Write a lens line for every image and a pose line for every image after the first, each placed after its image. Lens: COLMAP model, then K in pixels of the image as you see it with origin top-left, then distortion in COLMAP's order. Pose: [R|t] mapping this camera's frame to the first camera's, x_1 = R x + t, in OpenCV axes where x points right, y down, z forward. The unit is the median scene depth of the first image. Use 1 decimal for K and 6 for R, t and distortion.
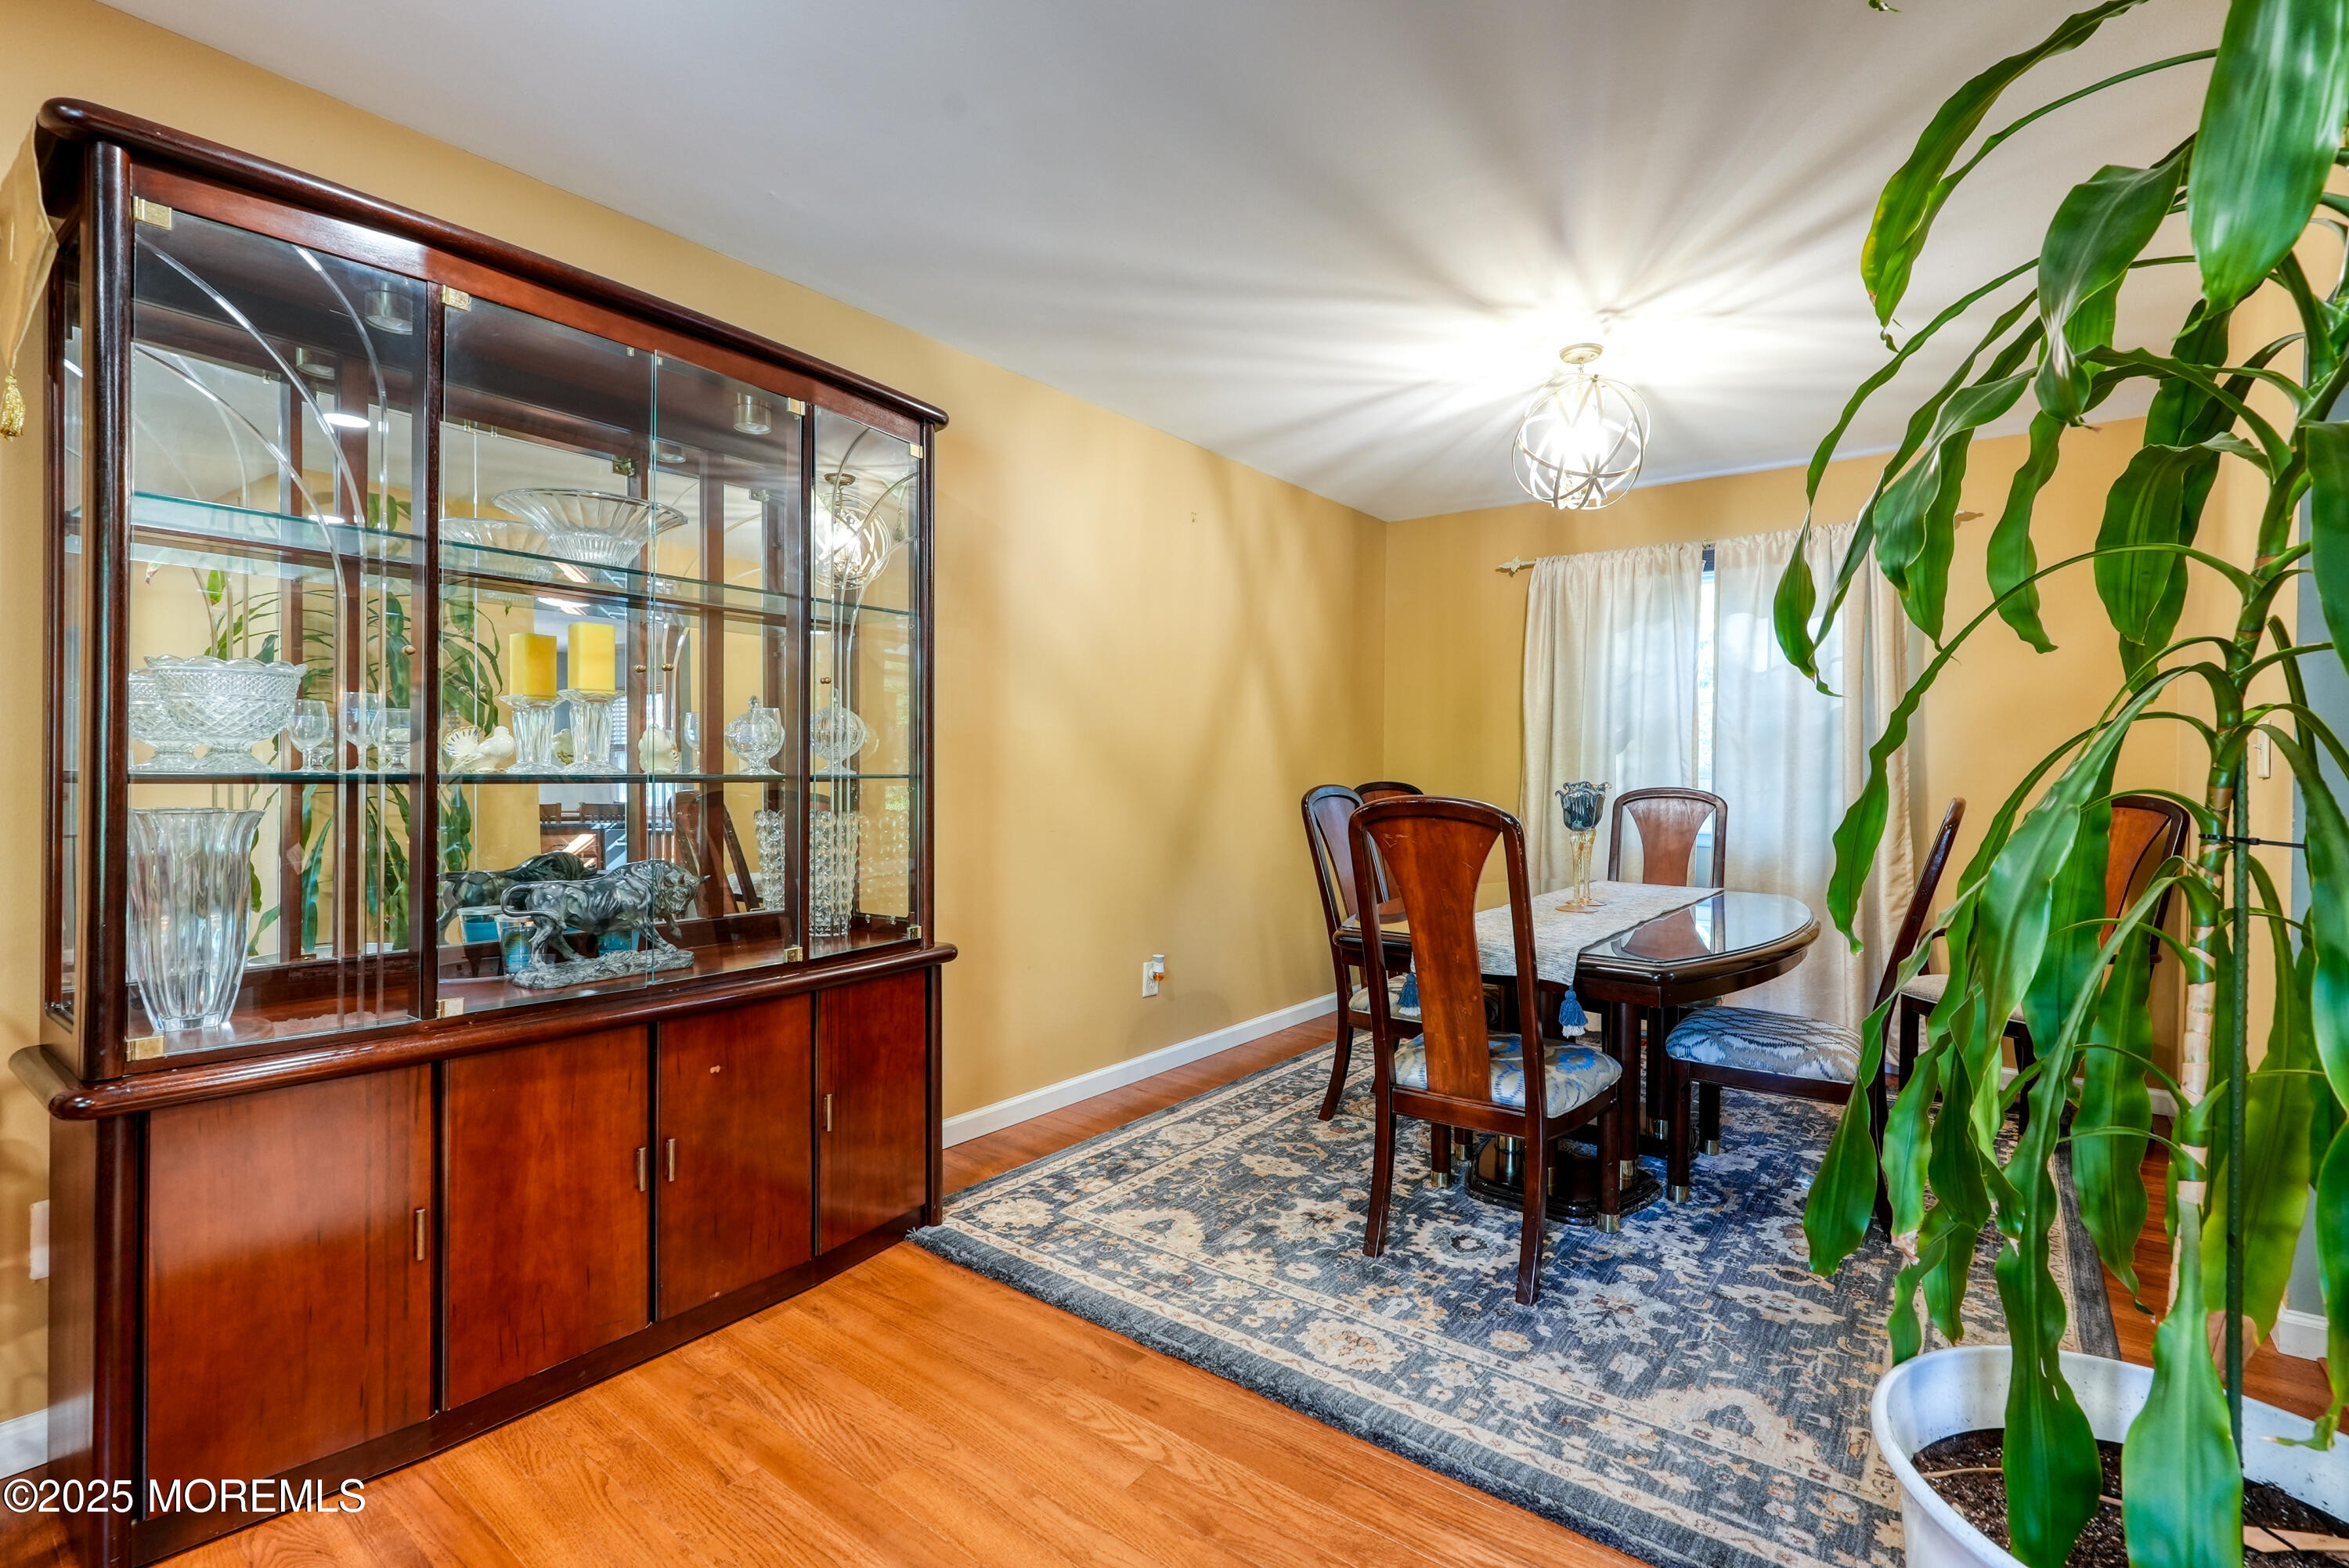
lens RADIAL K [[1066.8, 0, 1181.0], [0, 1066.8, 775.5], [0, 0, 1]] dist [-0.003839, -0.000196]
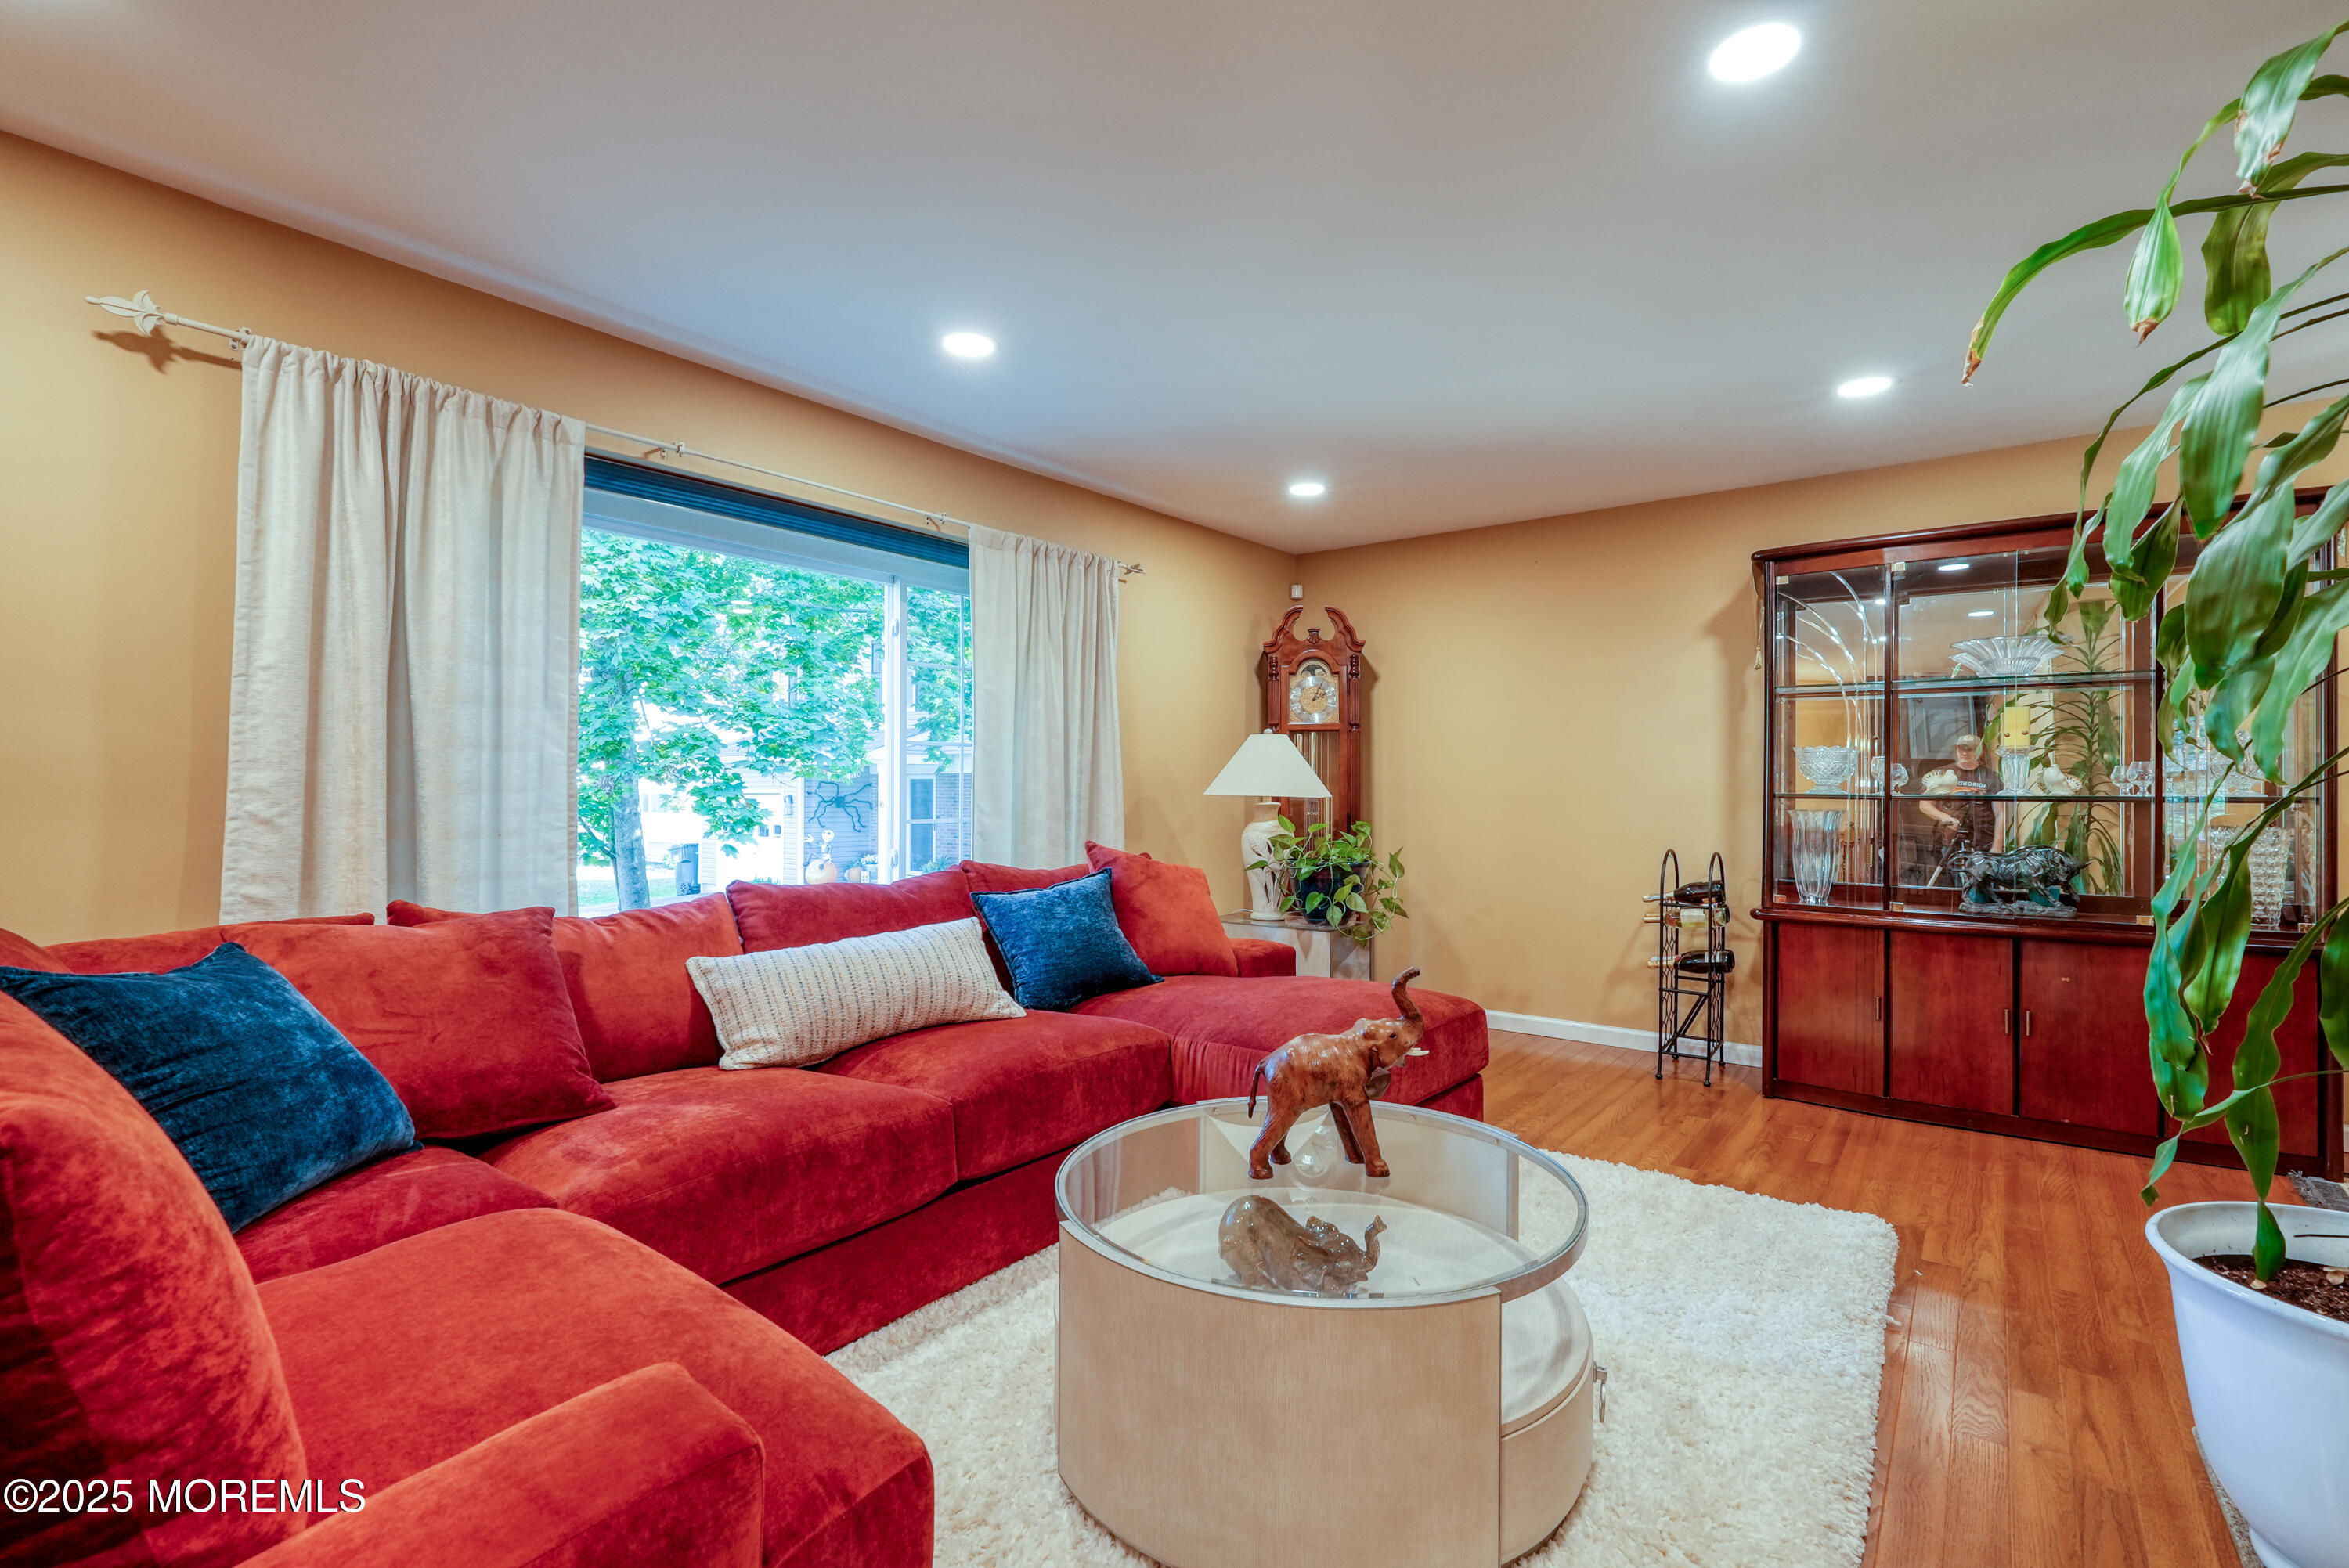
lens RADIAL K [[1066.8, 0, 1182.6], [0, 1066.8, 793.6], [0, 0, 1]] dist [-0.003839, -0.000196]
pose [[0.007404, -0.004688, -0.999962, 0.861646], [-0.005242, 0.999975, -0.004727, 0.008978], [0.999959, 0.005277, 0.007379, -0.254416]]
